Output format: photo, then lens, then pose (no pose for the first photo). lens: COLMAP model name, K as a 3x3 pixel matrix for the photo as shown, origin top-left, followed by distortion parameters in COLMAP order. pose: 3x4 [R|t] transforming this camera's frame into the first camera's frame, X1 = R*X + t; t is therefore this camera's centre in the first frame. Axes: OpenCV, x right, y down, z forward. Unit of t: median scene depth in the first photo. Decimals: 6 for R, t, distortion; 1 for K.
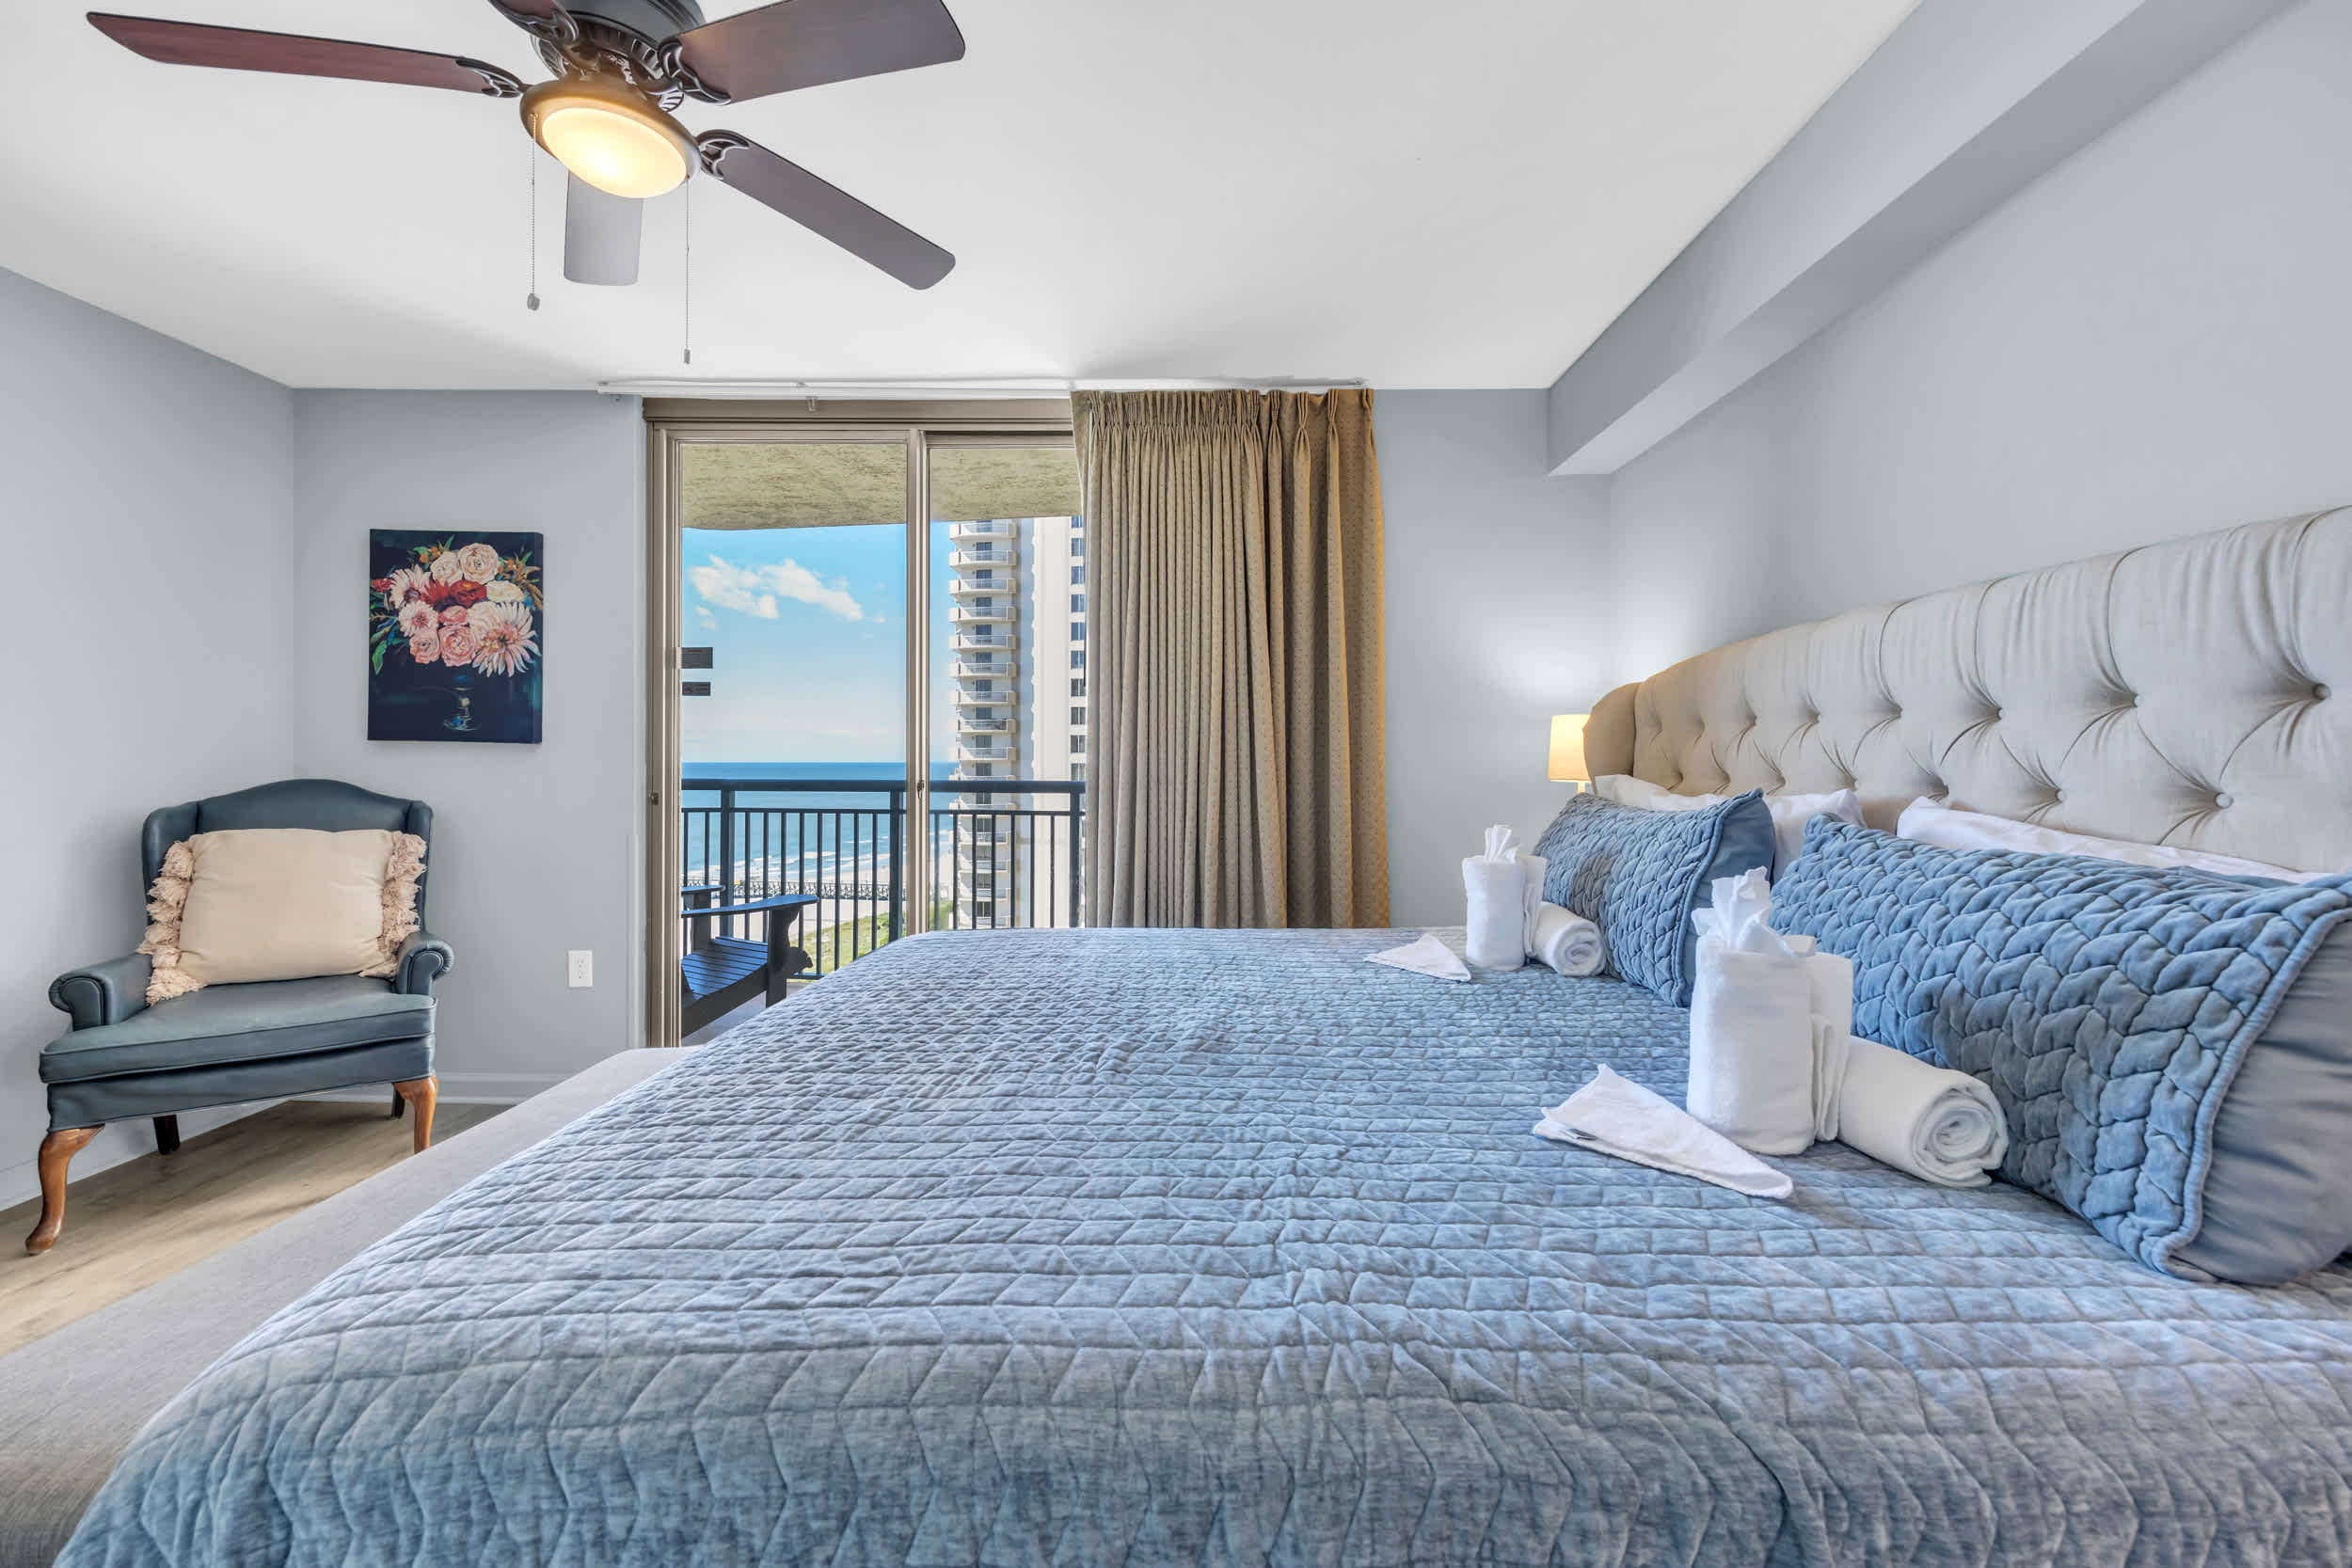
lens RADIAL K [[964.7, 0, 1173.0], [0, 964.7, 765.1], [0, 0, 1]] dist [0.003592, -0.000312]
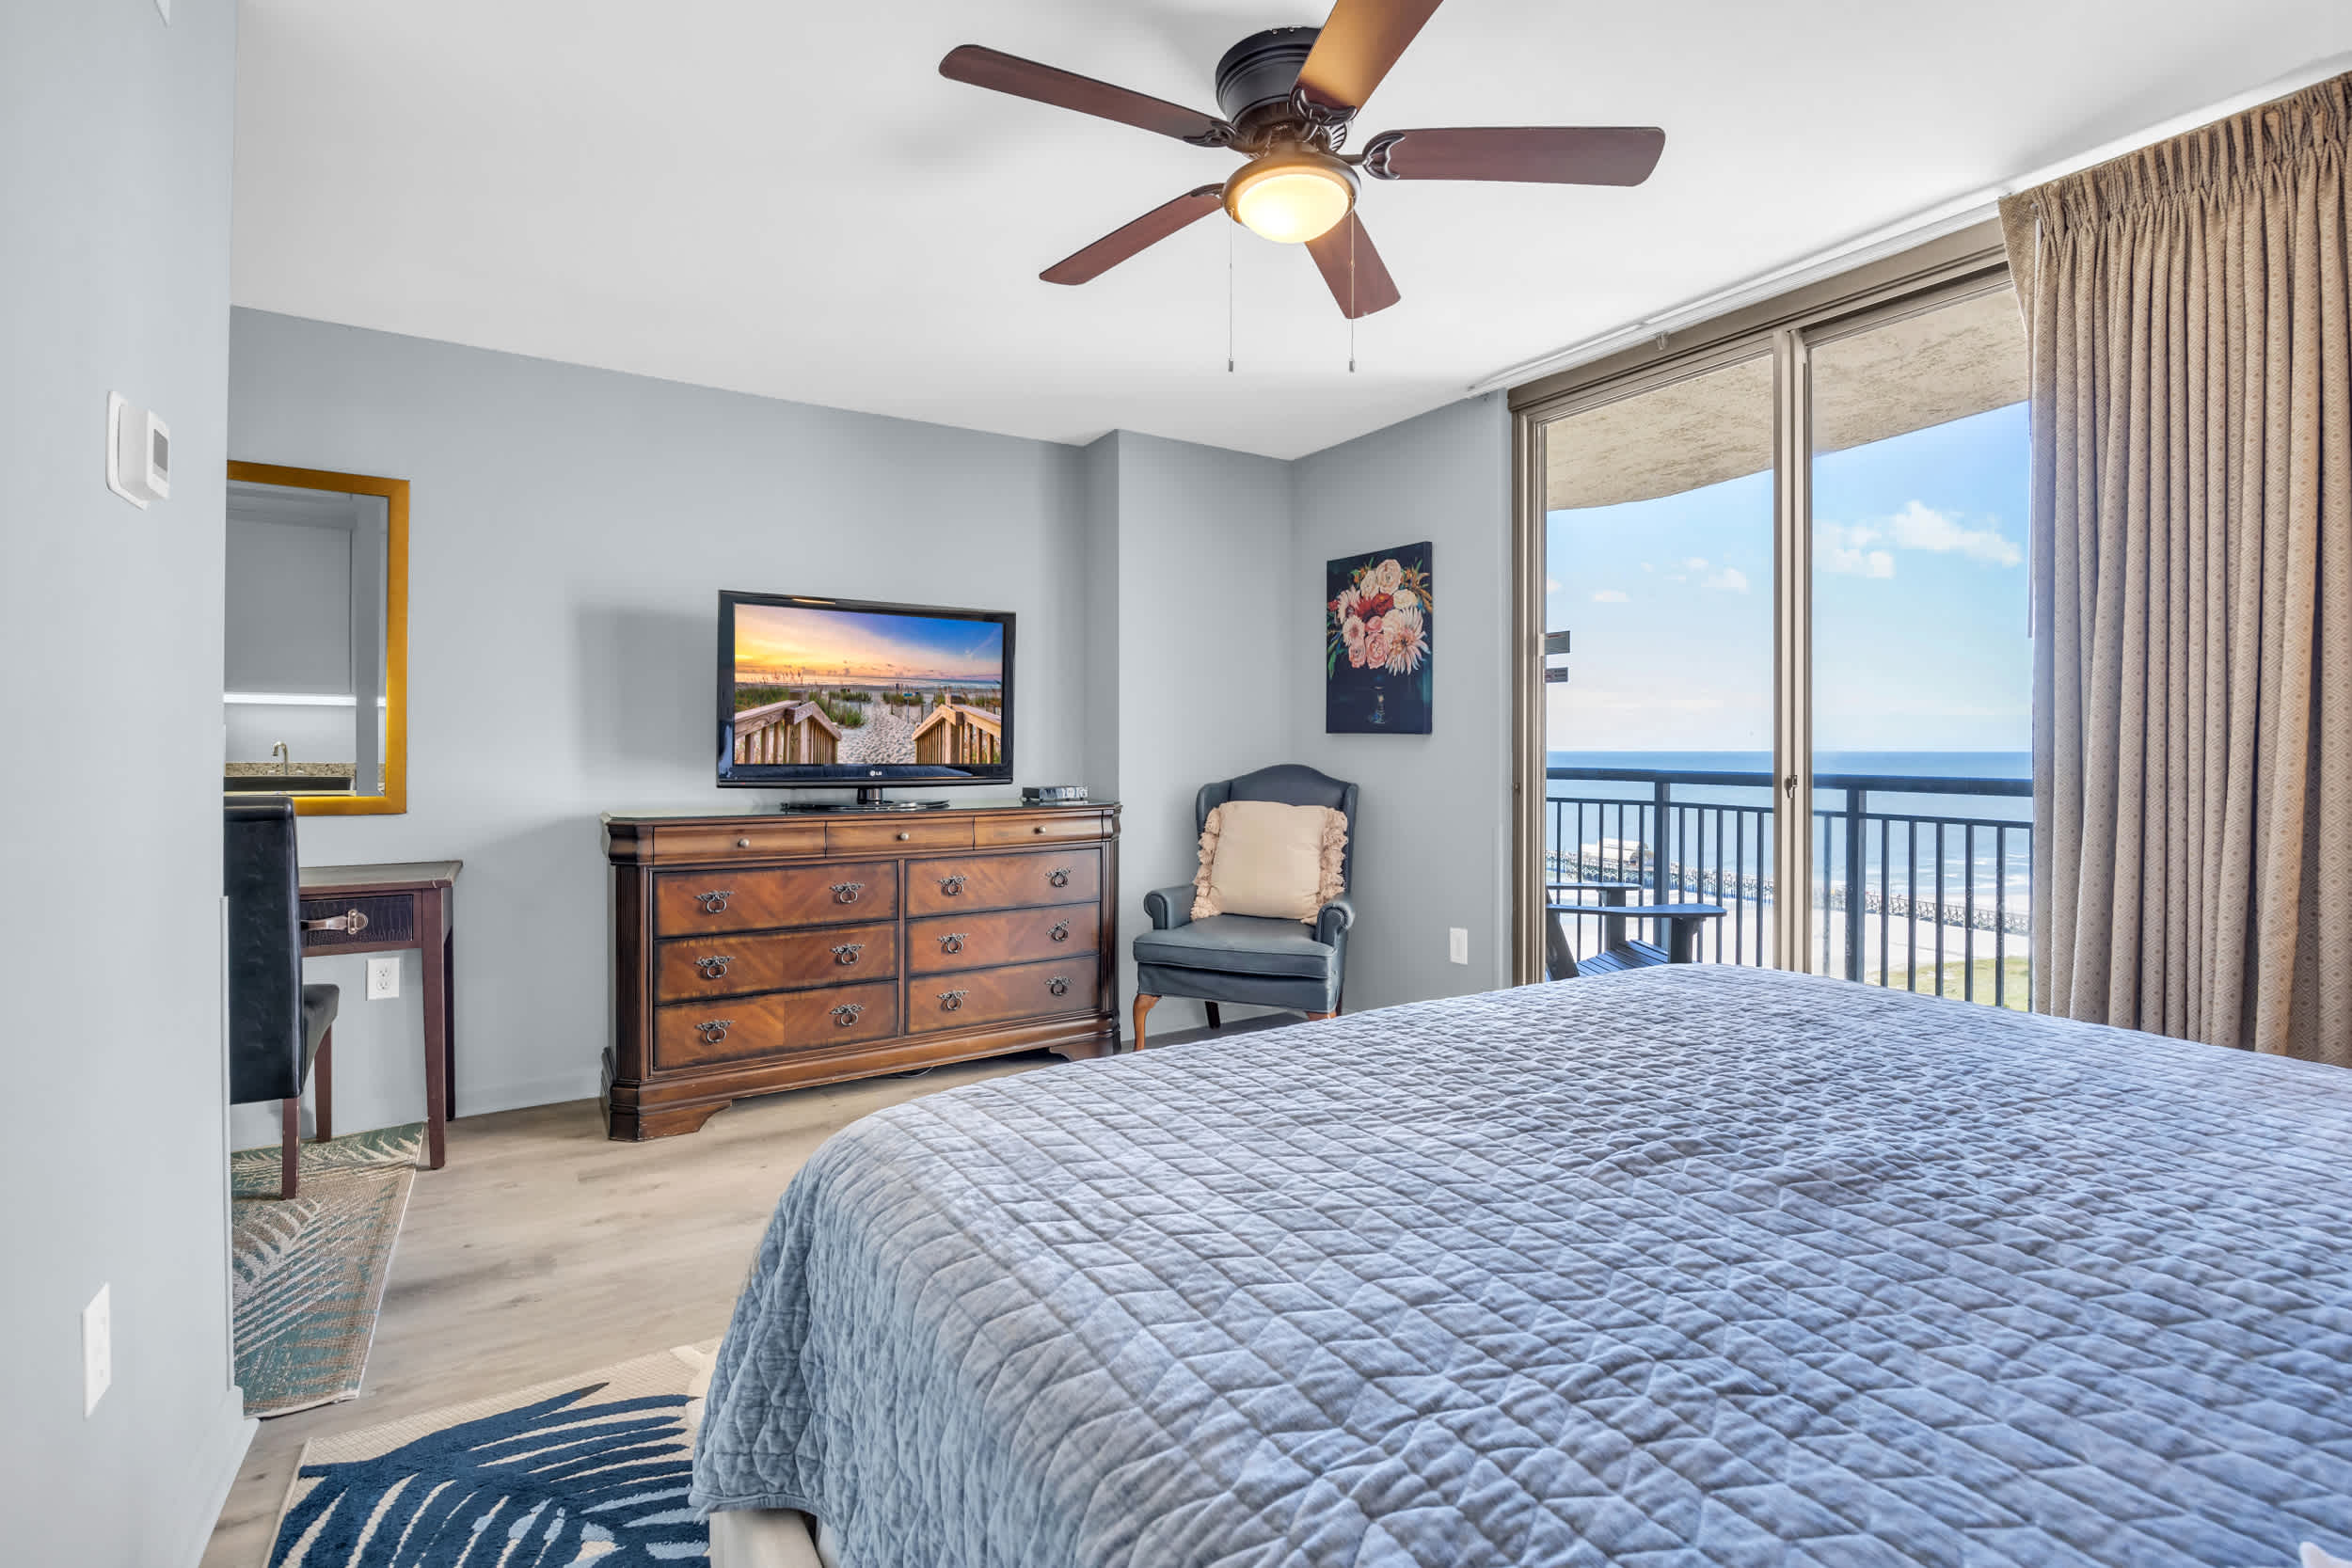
lens RADIAL K [[1050.6, 0, 1168.8], [0, 1050.6, 758.8], [0, 0, 1]] dist [-0.018784, 0.001516]
pose [[0.532178, 0.007820, -0.846596, 0.194846], [-0.003923, 0.999969, 0.006770, -0.001331], [0.846623, -0.000282, 0.532192, 0.122055]]
